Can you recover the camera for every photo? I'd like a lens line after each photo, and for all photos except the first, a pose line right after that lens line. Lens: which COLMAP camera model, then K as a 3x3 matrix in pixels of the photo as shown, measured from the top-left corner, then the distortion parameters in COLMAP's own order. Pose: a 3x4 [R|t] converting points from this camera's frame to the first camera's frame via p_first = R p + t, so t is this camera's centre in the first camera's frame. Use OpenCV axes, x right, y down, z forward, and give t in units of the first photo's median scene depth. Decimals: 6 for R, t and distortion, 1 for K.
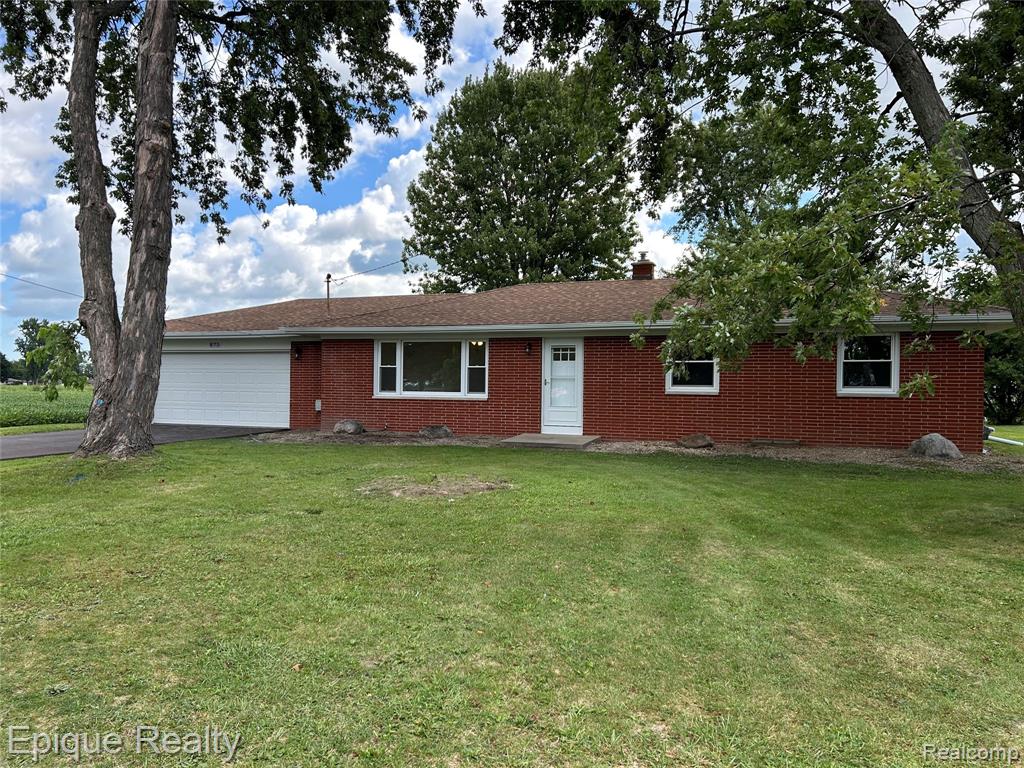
lens RADIAL K [[768.5, 0, 519.0], [0, 768.5, 385.8], [0, 0, 1]] dist [0.061836, -0.057484]
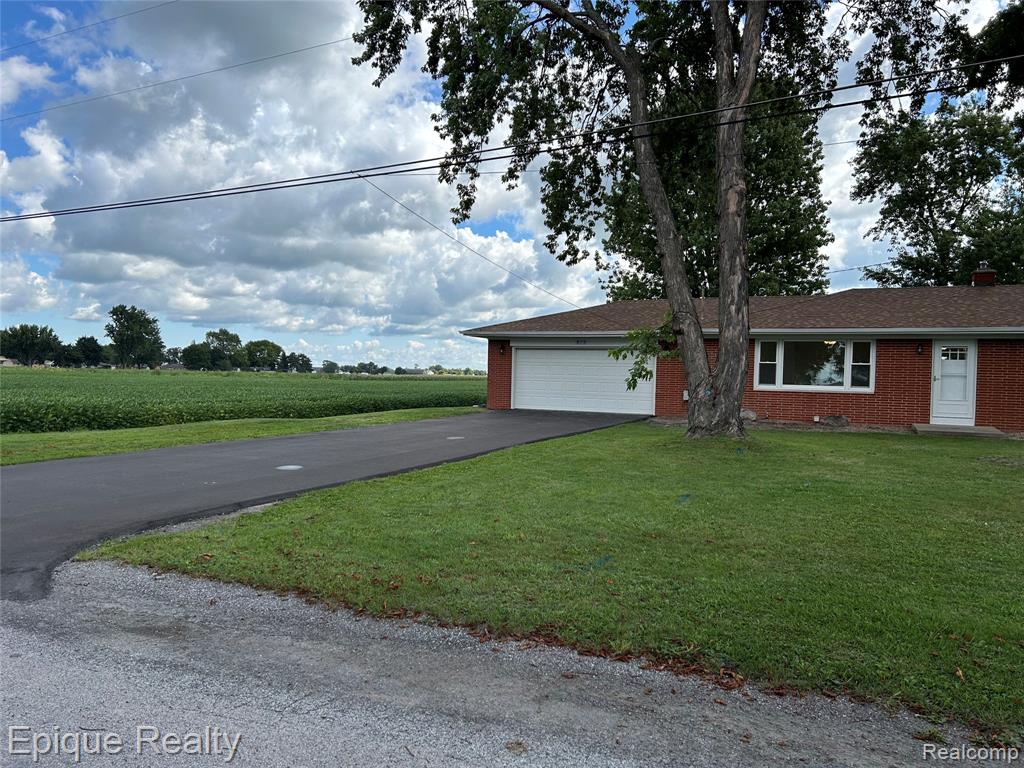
lens RADIAL K [[768.5, 0, 511.5], [0, 768.5, 385.3], [0, 0, 1]] dist [0.061836, -0.057484]
pose [[0.997237, 0.012958, -0.073147, -0.491380], [-0.011932, 0.999825, 0.014438, -0.003693], [0.073321, -0.013525, 0.997217, -0.185097]]
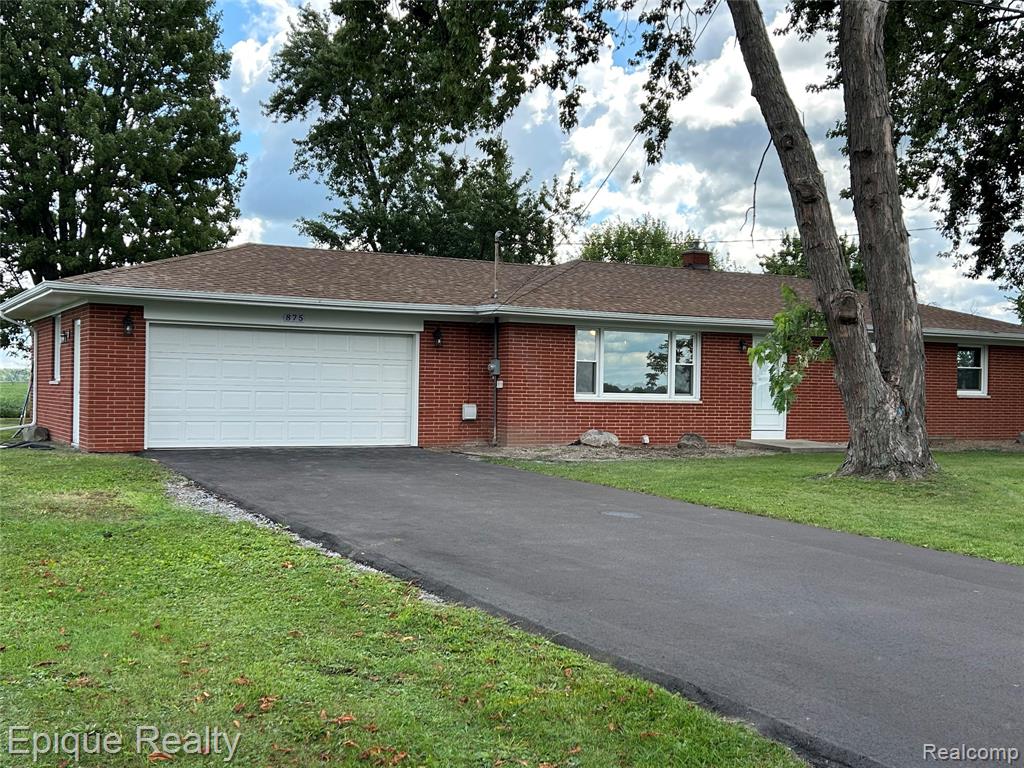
lens RADIAL K [[1145.8, 0, 515.8], [0, 1145.8, 386.3], [0, 0, 1]] dist [0.102158, 0.000000]
pose [[0.655297, 0.002036, 0.755368, -1.157271], [-0.013337, 0.999872, 0.008875, -0.009263], [-0.755253, -0.015891, 0.655240, 0.306930]]
